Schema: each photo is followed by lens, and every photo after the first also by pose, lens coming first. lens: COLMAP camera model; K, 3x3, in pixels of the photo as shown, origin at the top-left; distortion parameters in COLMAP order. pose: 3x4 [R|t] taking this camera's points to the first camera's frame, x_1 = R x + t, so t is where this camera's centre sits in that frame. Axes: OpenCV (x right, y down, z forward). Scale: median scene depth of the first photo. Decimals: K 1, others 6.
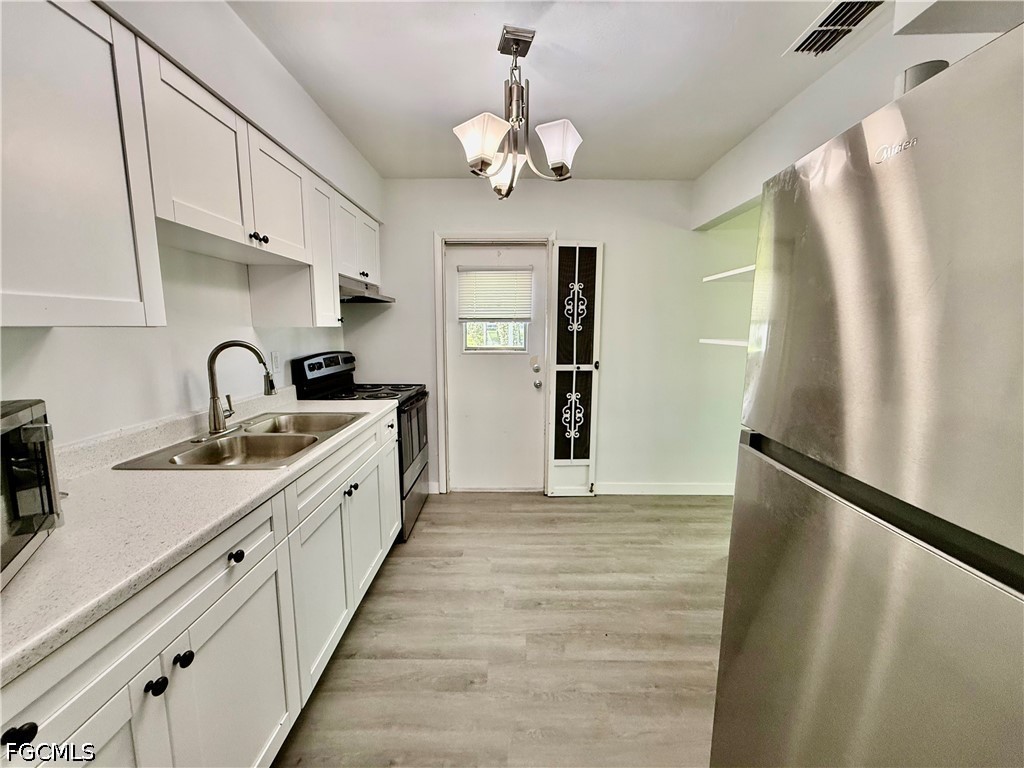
lens RADIAL K [[408.8, 0, 511.7], [0, 408.8, 383.9], [0, 0, 1]] dist [0.003425, -0.000448]
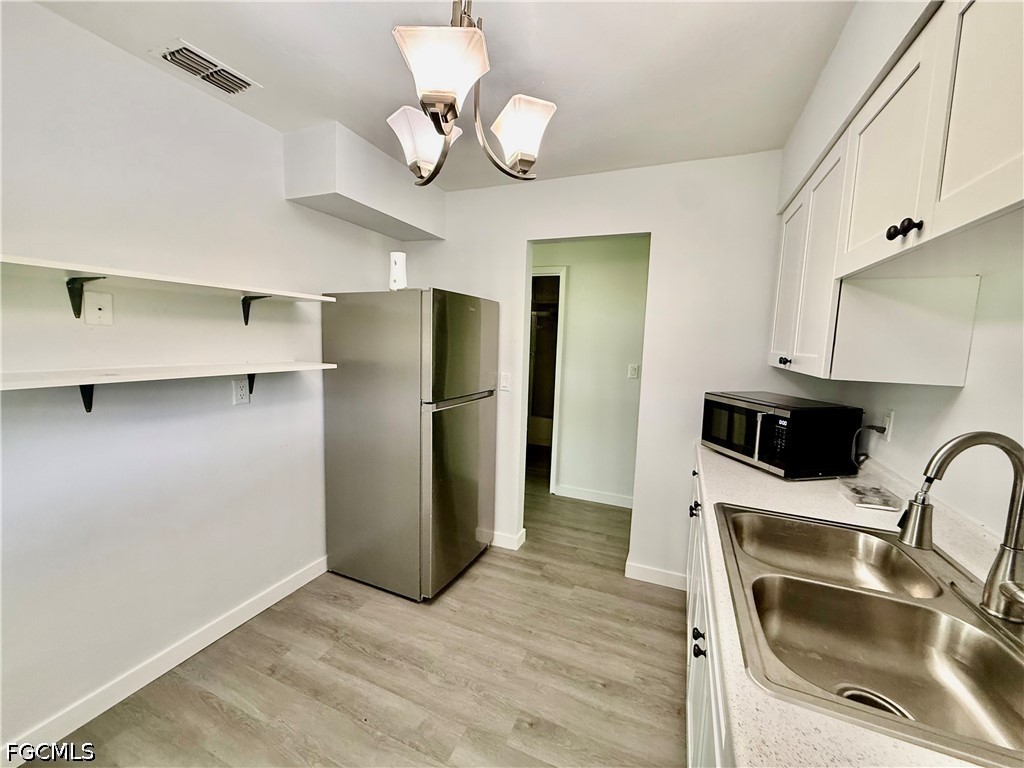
lens RADIAL K [[408.8, 0, 508.3], [0, 408.8, 384.2], [0, 0, 1]] dist [0.003425, -0.000448]
pose [[-0.919800, -0.073719, 0.385401, -0.328434], [0.022171, 0.970861, 0.238618, -0.268220], [-0.391762, 0.228025, -0.891363, 1.535975]]
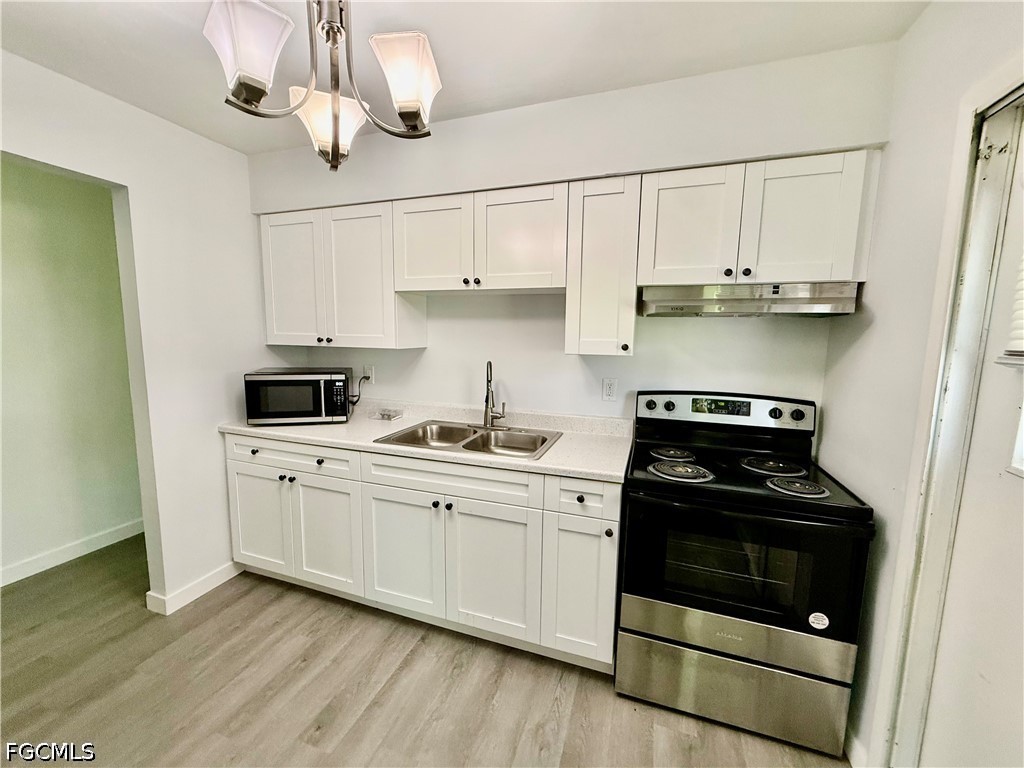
lens RADIAL K [[408.8, 0, 509.7], [0, 408.8, 385.1], [0, 0, 1]] dist [0.003425, -0.000448]
pose [[-0.331747, 0.112663, -0.936617, 0.499540], [-0.147106, 0.974520, 0.169327, -0.245638], [0.931828, 0.193955, -0.306721, 1.392666]]
